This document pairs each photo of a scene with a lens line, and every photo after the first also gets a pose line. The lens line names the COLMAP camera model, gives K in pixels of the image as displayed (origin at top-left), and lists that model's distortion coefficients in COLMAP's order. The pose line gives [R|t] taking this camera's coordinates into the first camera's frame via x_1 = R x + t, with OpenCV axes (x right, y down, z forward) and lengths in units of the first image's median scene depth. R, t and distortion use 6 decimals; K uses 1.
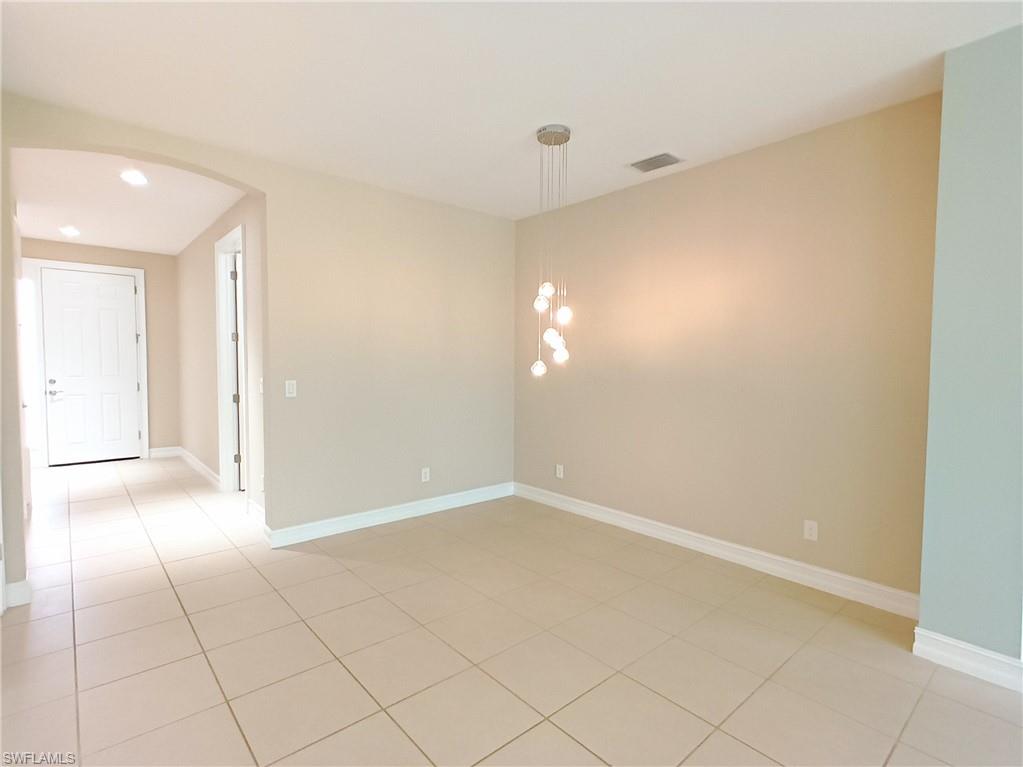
lens RADIAL K [[506.9, 0, 505.8], [0, 506.9, 382.4], [0, 0, 1]] dist [0.003510, -0.001040]
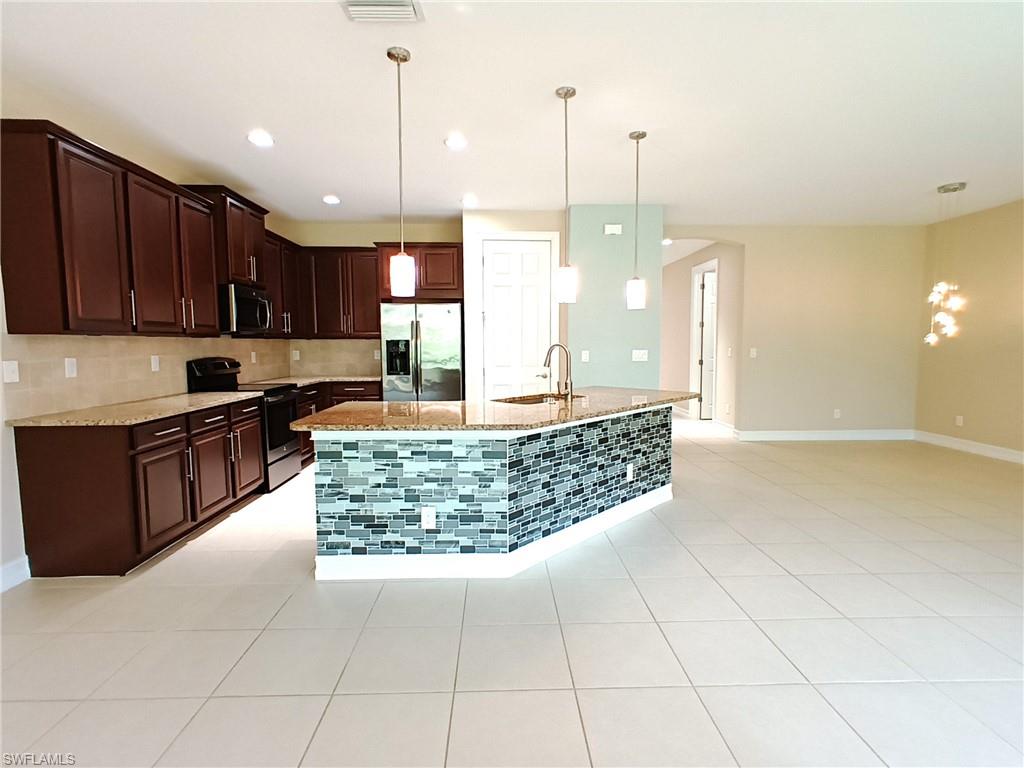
lens RADIAL K [[507.4, 0, 508.1], [0, 507.4, 388.0], [0, 0, 1]] dist [0.003510, -0.001040]
pose [[0.766166, 0.043657, -0.641159, 0.073844], [-0.017695, 0.998745, 0.046861, 0.074294], [0.642399, -0.024559, 0.765976, -1.022457]]
